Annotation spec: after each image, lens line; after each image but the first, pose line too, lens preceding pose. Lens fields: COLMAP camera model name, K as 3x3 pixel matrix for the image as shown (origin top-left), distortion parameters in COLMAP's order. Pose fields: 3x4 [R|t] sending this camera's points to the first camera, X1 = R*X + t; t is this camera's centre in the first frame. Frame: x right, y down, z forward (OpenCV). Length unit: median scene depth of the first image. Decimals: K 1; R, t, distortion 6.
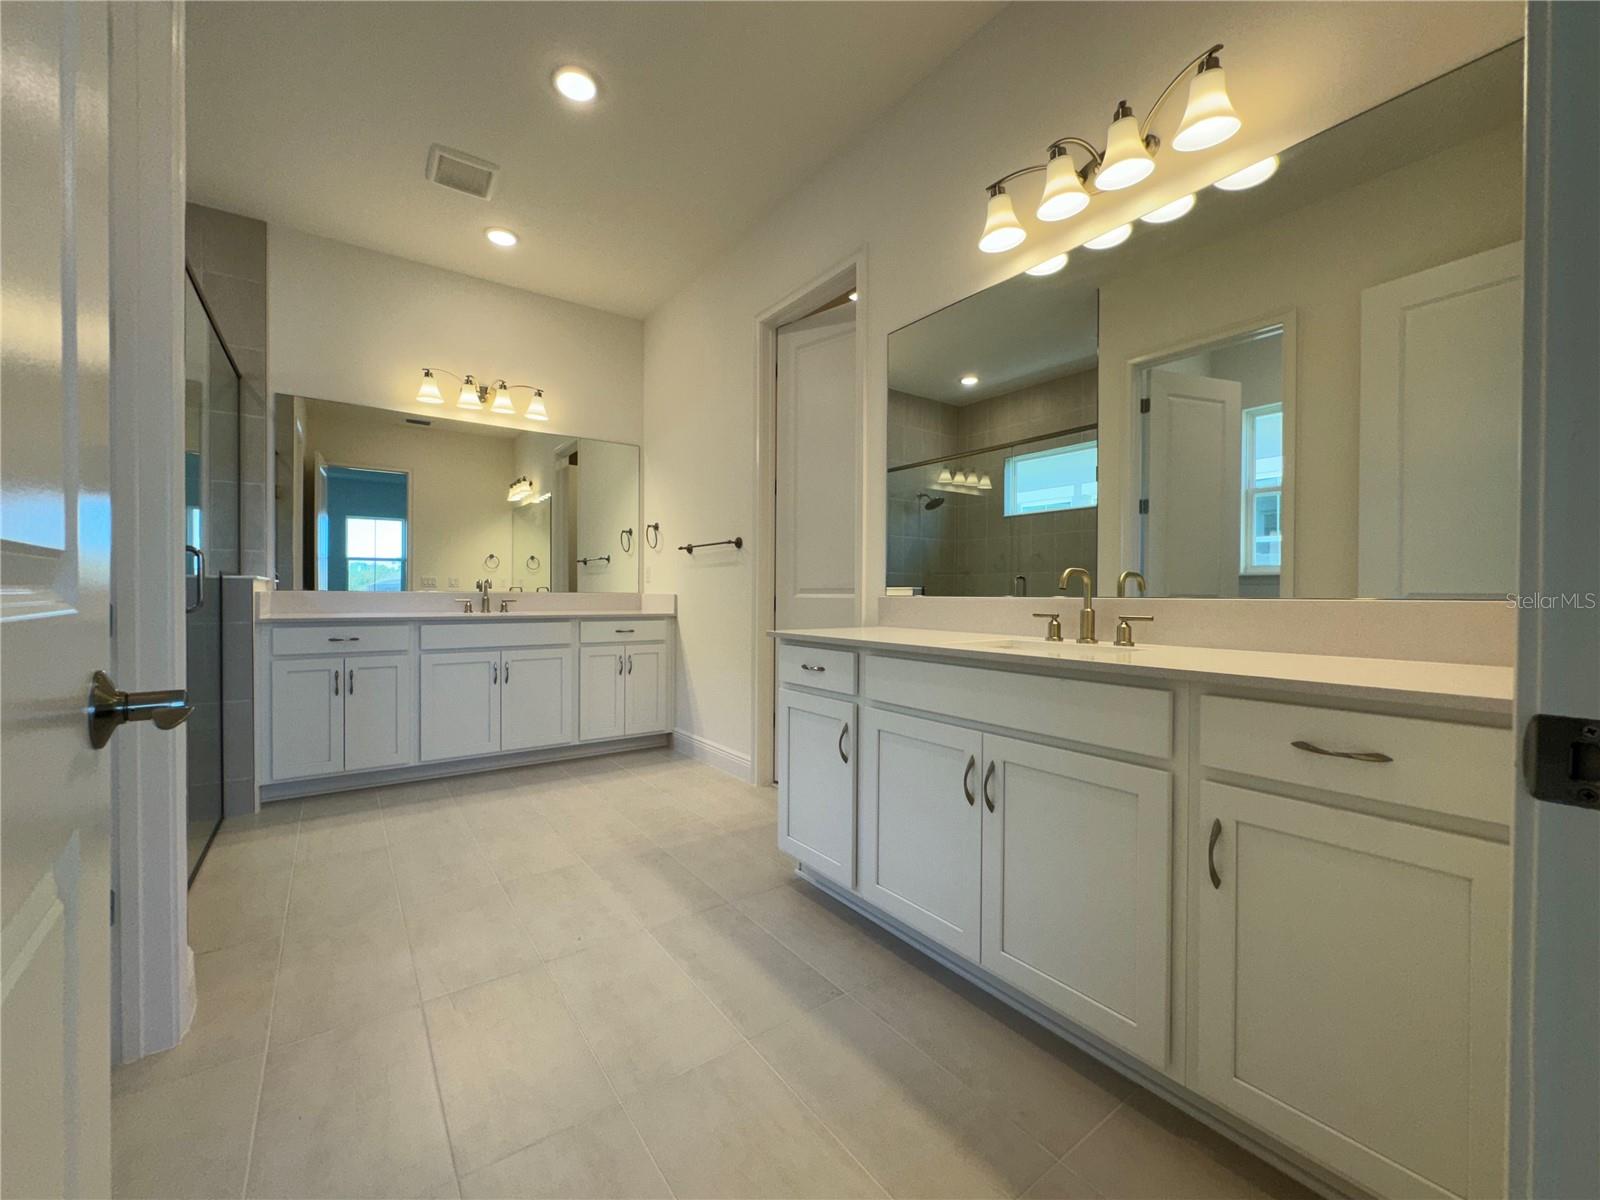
lens RADIAL K [[635.5, 0, 795.3], [0, 635.5, 600.1], [0, 0, 1]] dist [-0.002903, 0.000090]
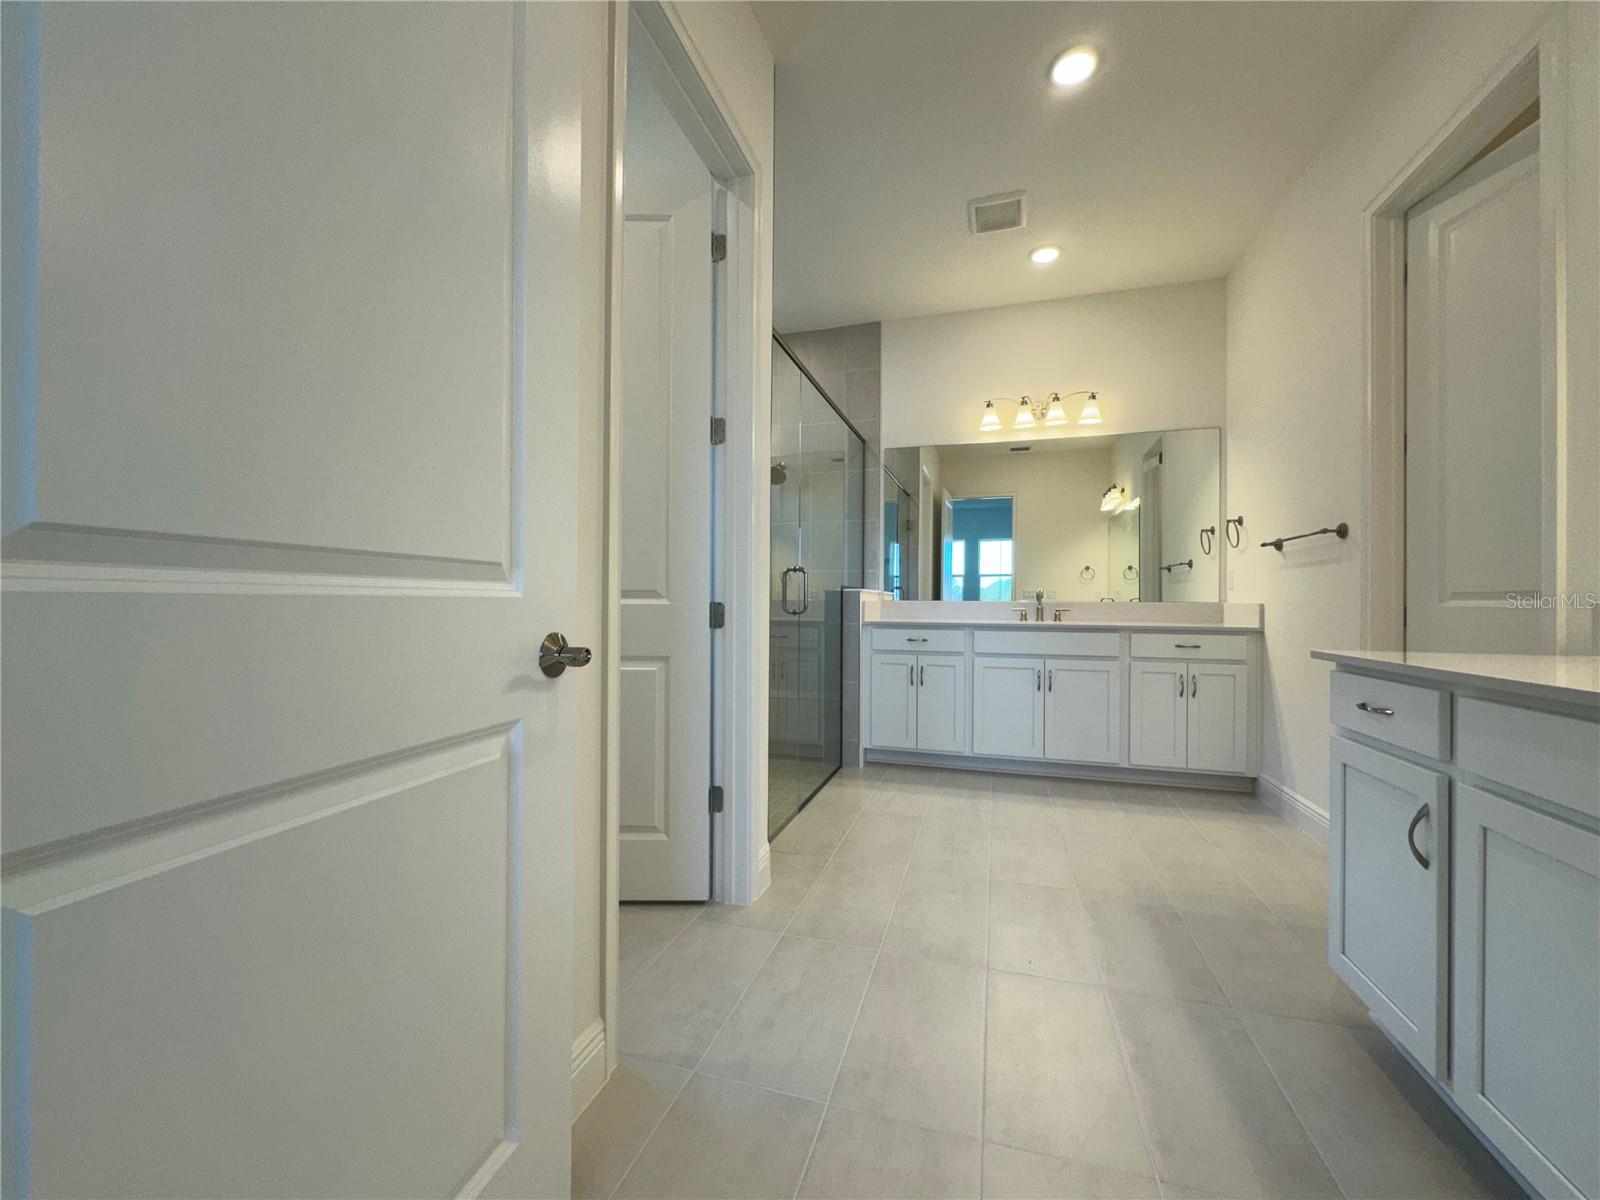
lens RADIAL K [[635.5, 0, 799.5], [0, 635.5, 598.9], [0, 0, 1]] dist [-0.002903, 0.000090]
pose [[0.607625, -0.007330, -0.794190, 0.108211], [-0.010834, 0.999788, -0.017517, 0.006583], [0.794150, 0.019248, 0.607417, 0.074218]]
